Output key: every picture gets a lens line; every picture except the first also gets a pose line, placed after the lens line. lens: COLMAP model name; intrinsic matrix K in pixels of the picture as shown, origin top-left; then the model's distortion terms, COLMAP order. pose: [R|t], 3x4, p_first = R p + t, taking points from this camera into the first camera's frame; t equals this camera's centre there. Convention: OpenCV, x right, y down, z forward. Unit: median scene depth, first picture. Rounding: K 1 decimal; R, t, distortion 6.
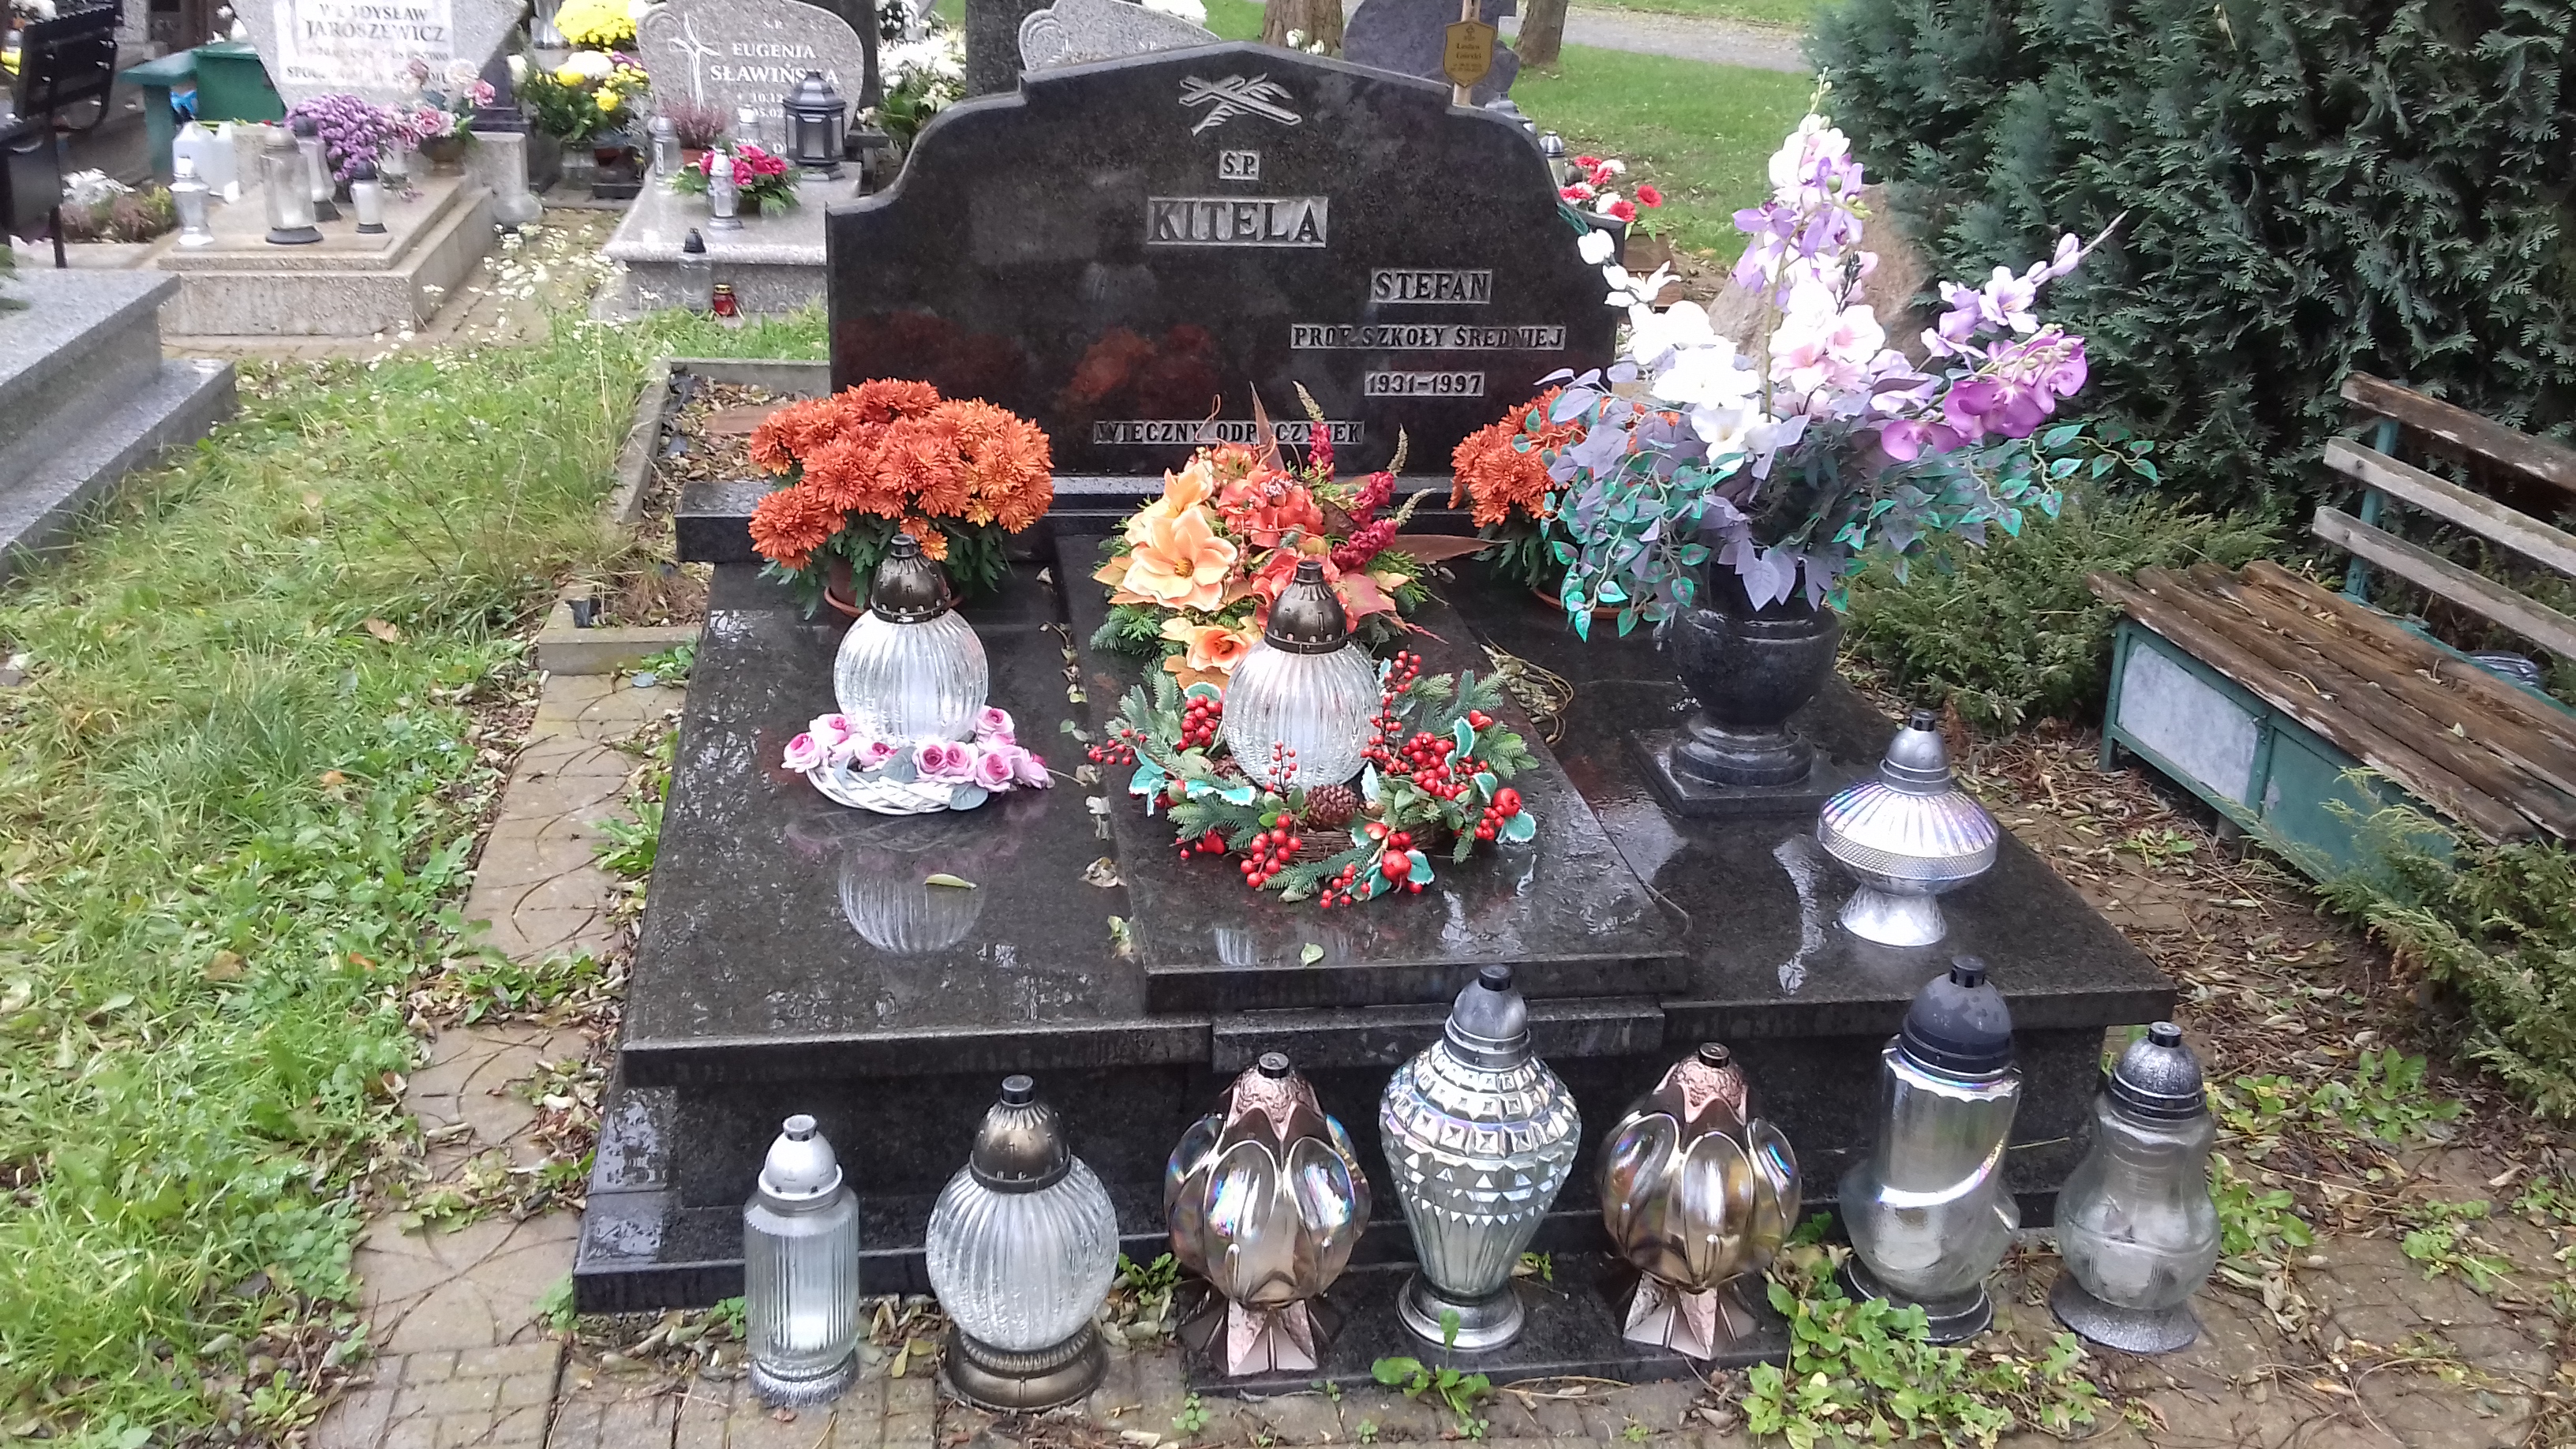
lens RADIAL K [[2335.2, 0, 1288.0], [0, 2335.2, 724.5], [0, 0, 1]] dist [0.109749, -0.191859]
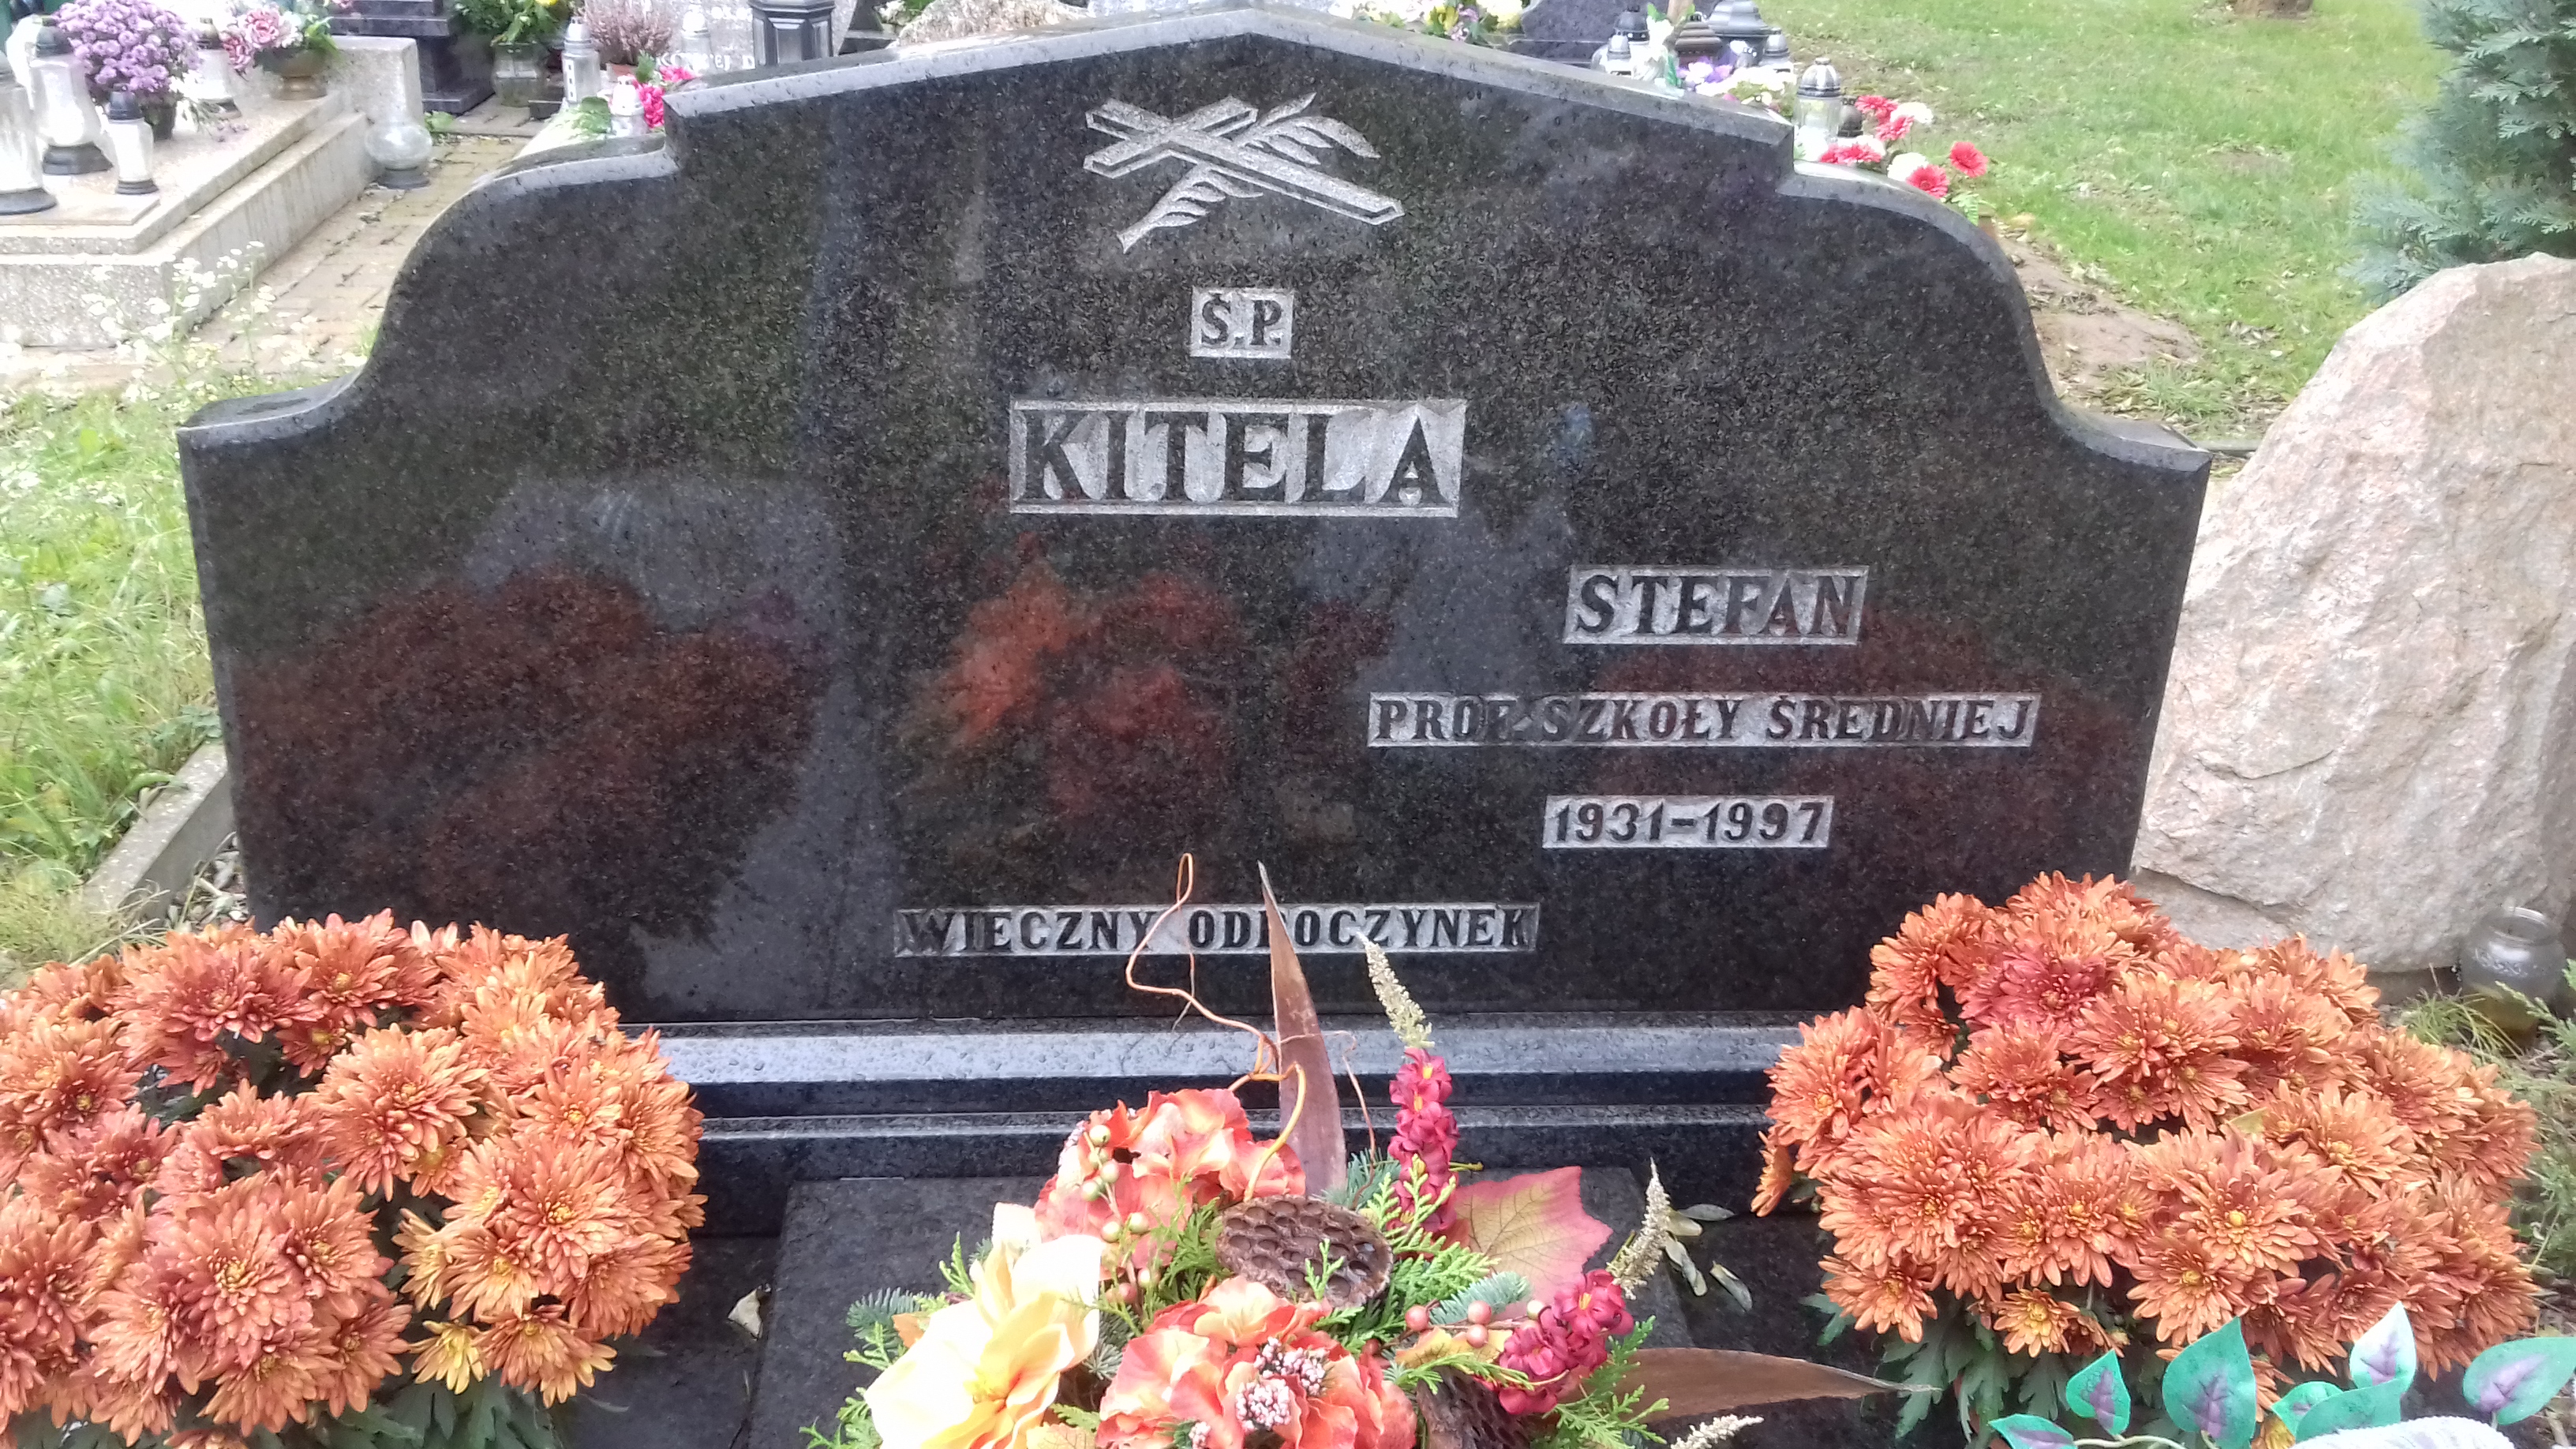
lens RADIAL K [[2335.2, 0, 1288.0], [0, 2335.2, 724.5], [0, 0, 1]] dist [0.109749, -0.191859]
pose [[0.997474, 0.028593, -0.065029, 0.014173], [-0.024868, 0.998042, 0.057397, -0.190847], [0.066542, -0.055635, 0.996231, 0.596237]]
